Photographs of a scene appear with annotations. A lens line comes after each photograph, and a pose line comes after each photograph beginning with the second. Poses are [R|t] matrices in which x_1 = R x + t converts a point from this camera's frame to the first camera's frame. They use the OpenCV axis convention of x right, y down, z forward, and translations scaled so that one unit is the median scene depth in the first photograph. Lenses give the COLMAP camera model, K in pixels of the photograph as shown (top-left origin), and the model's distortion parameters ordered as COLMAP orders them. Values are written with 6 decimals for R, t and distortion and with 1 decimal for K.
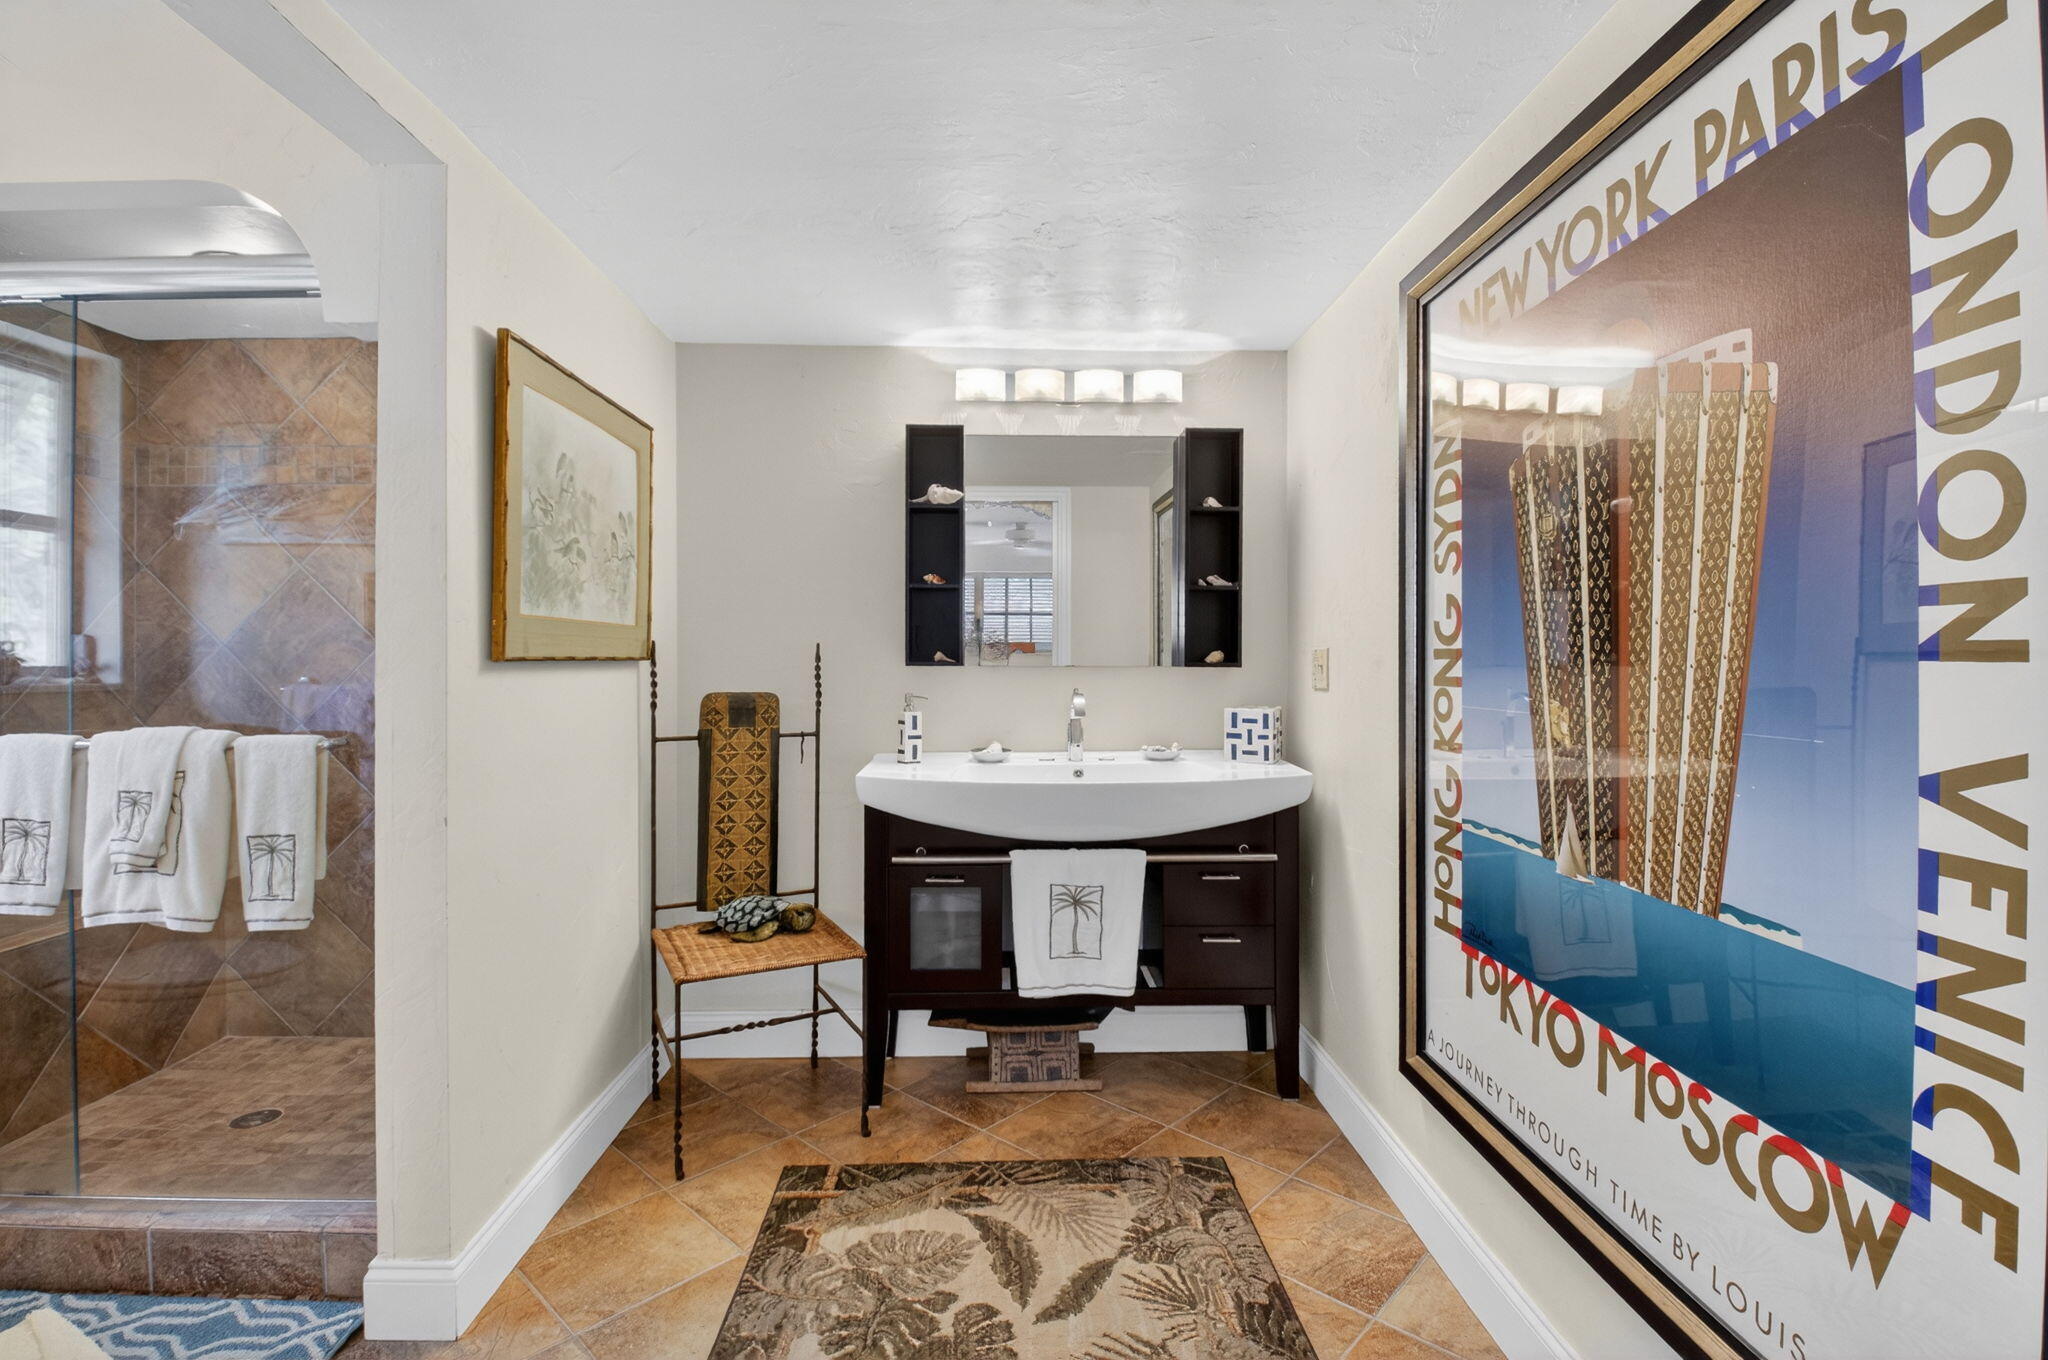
lens RADIAL K [[988.2, 0, 1019.5], [0, 988.2, 651.5], [0, 0, 1]] dist [0.000212, -0.014362]
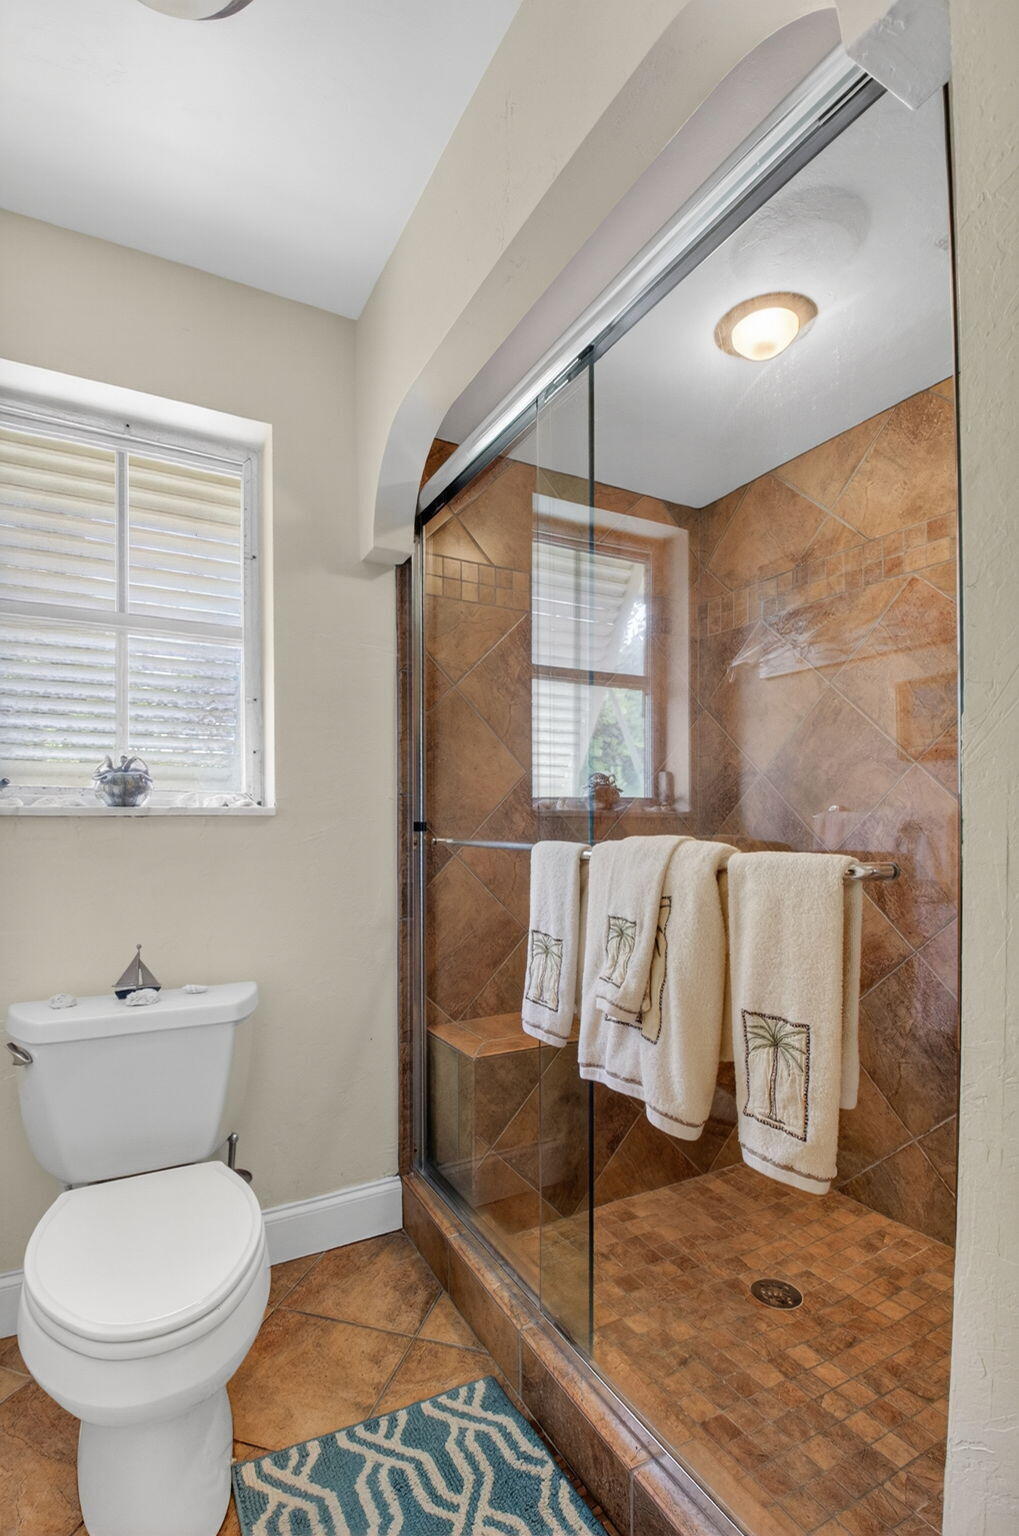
lens RADIAL K [[690.5, 0, 501.9], [0, 690.5, 827.9], [0, 0, 1]] dist [0.000272, -0.016978]
pose [[0.467317, 0.006506, -0.884066, -0.434956], [0.004173, 0.999946, 0.009564, 0.061855], [0.884080, -0.008159, 0.467265, 0.611482]]
